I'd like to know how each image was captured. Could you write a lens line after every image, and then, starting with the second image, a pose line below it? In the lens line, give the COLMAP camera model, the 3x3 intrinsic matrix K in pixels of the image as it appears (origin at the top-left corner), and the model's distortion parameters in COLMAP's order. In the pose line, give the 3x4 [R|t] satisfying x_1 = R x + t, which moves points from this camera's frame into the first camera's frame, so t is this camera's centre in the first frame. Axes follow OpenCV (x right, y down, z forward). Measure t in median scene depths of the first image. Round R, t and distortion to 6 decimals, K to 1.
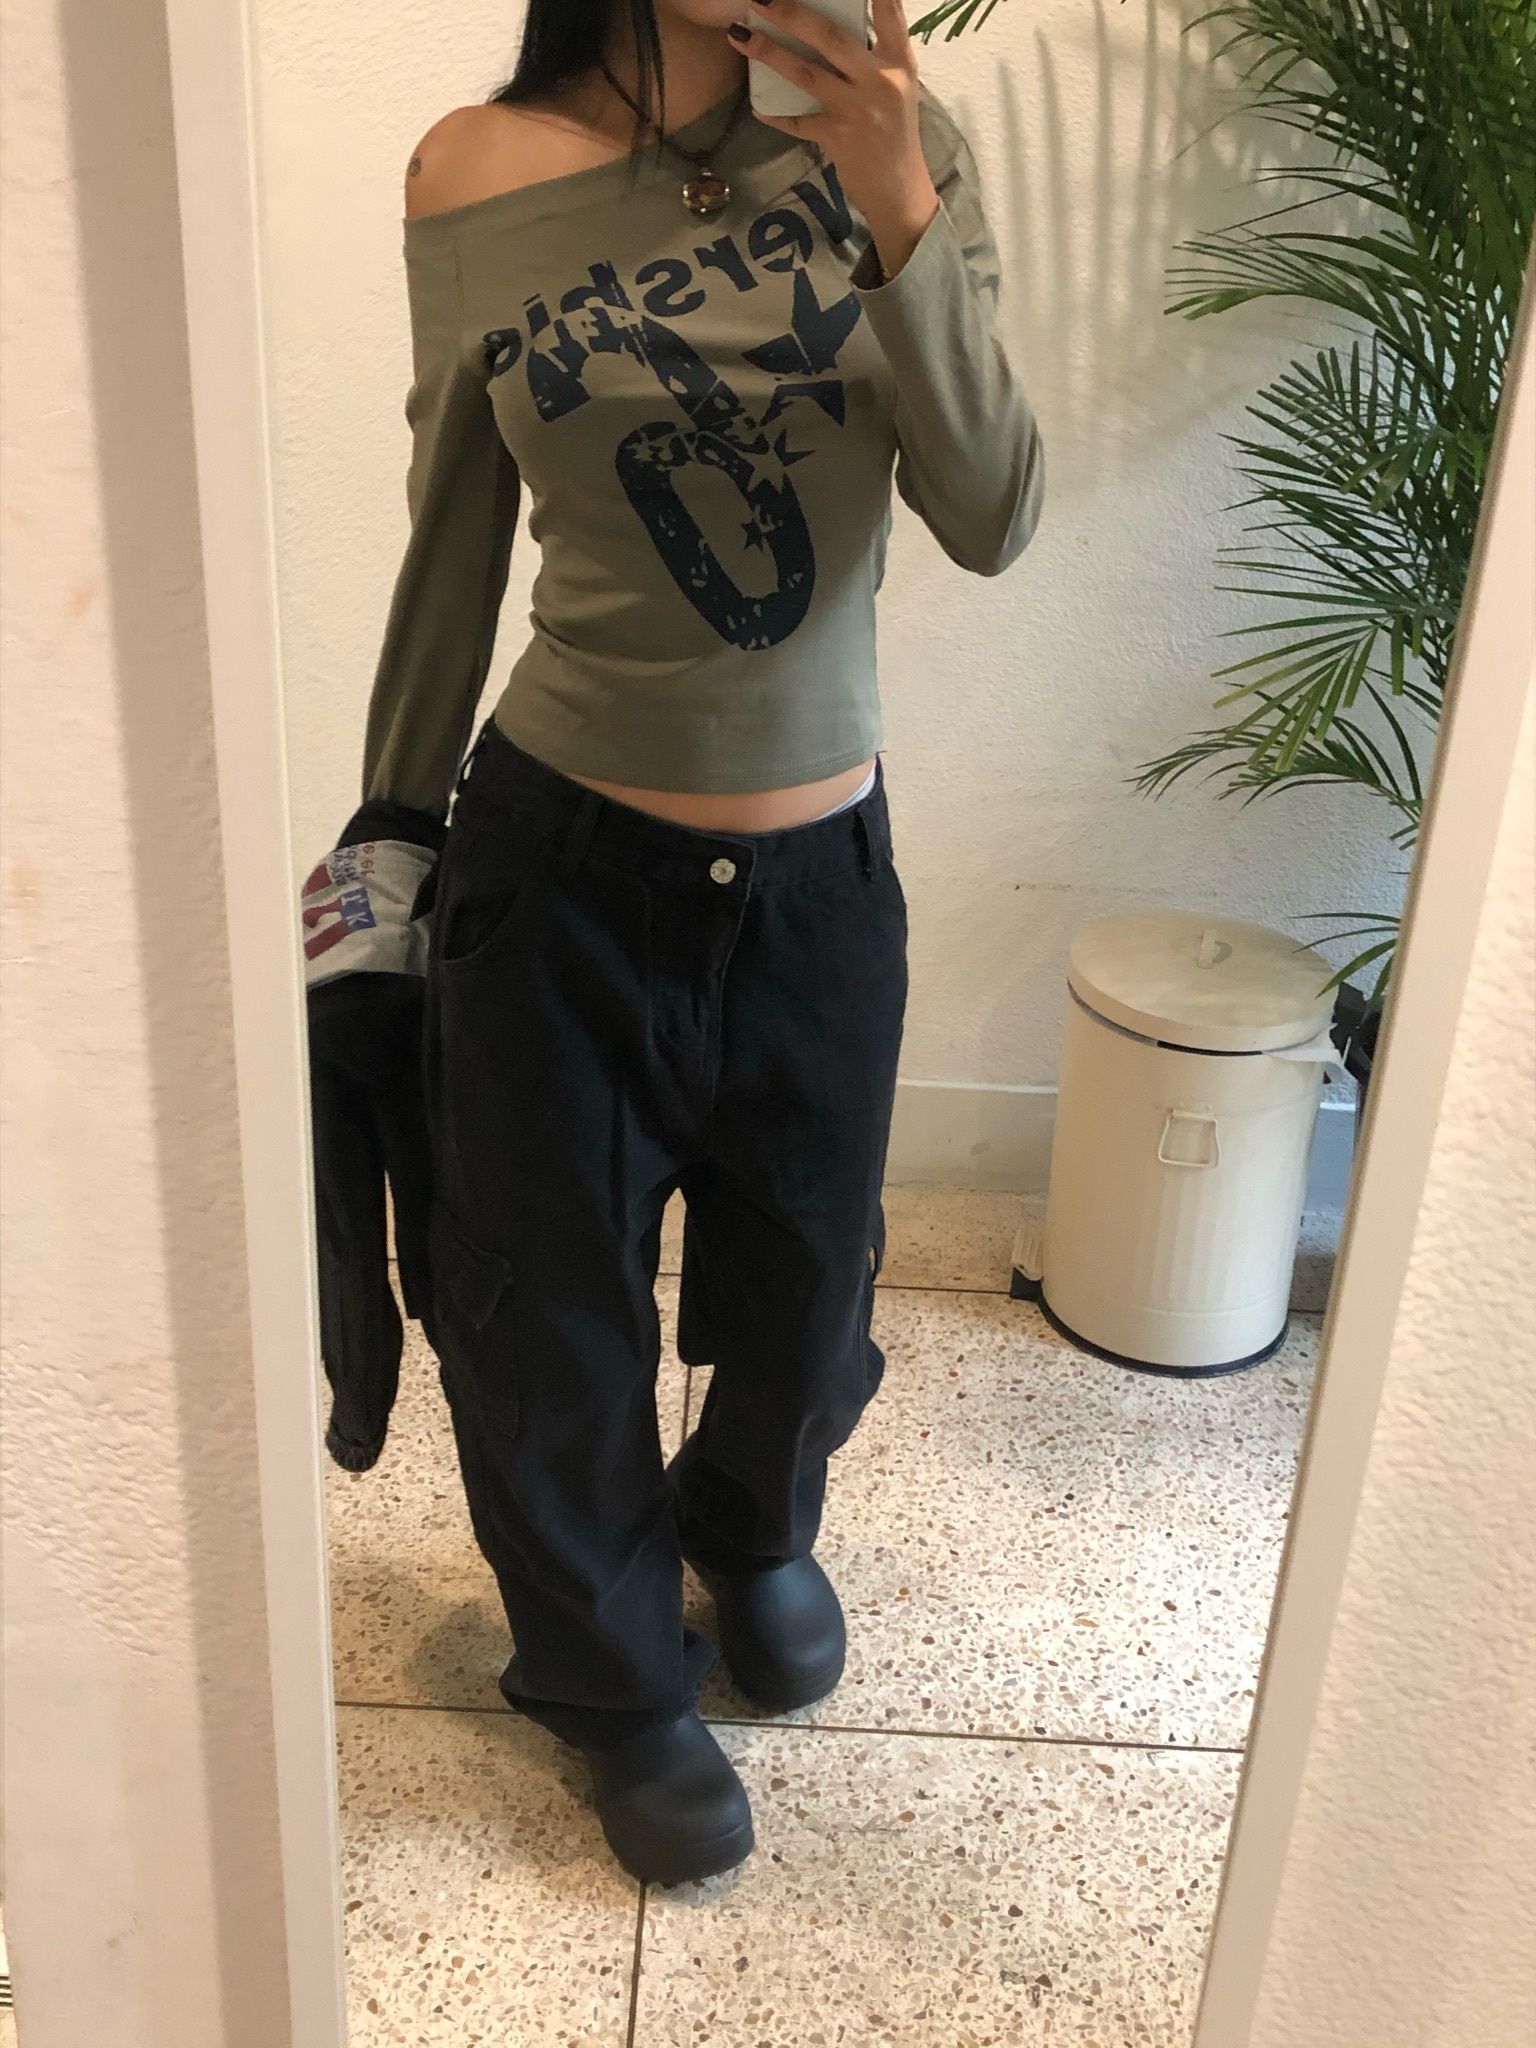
lens RADIAL K [[2166.7, 0, 786.5], [0, 2166.7, 990.3], [0, 0, 1]] dist [0.128639, -0.341728]
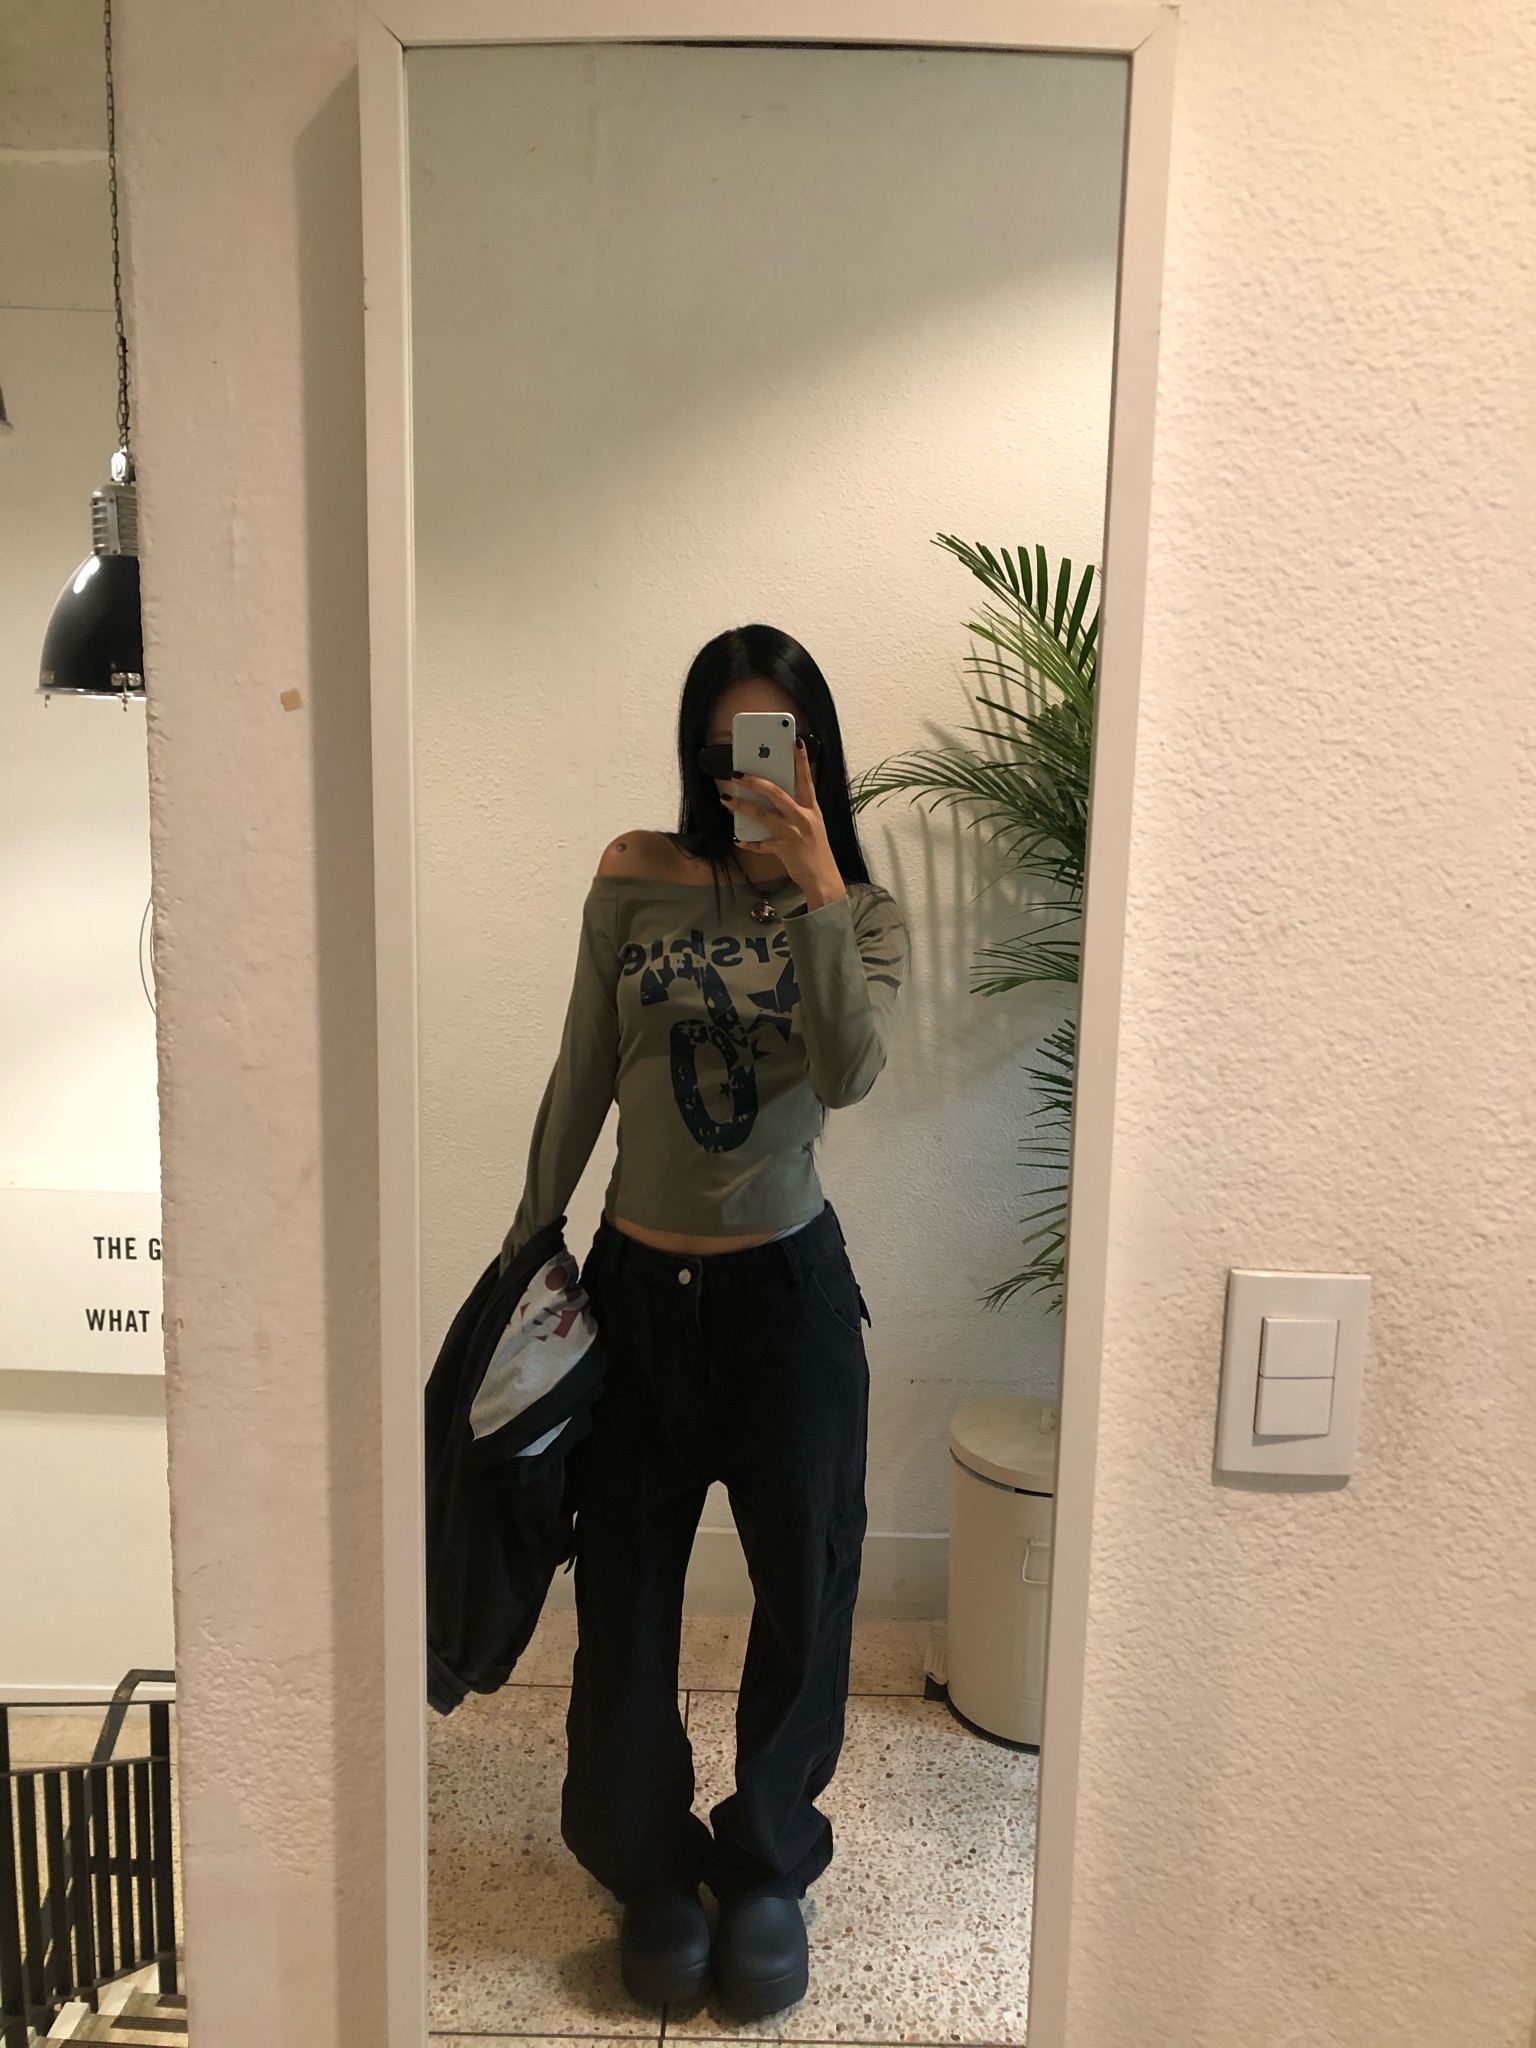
lens RADIAL K [[1667.6, 0, 768.0], [0, 1667.6, 1024.0], [0, 0, 1]] dist [-0.000316, 0.036452]
pose [[0.999440, -0.032837, 0.006361, 0.016957], [0.033306, 0.959580, -0.279460, 0.032844], [0.003073, 0.279515, 0.960136, -0.115353]]
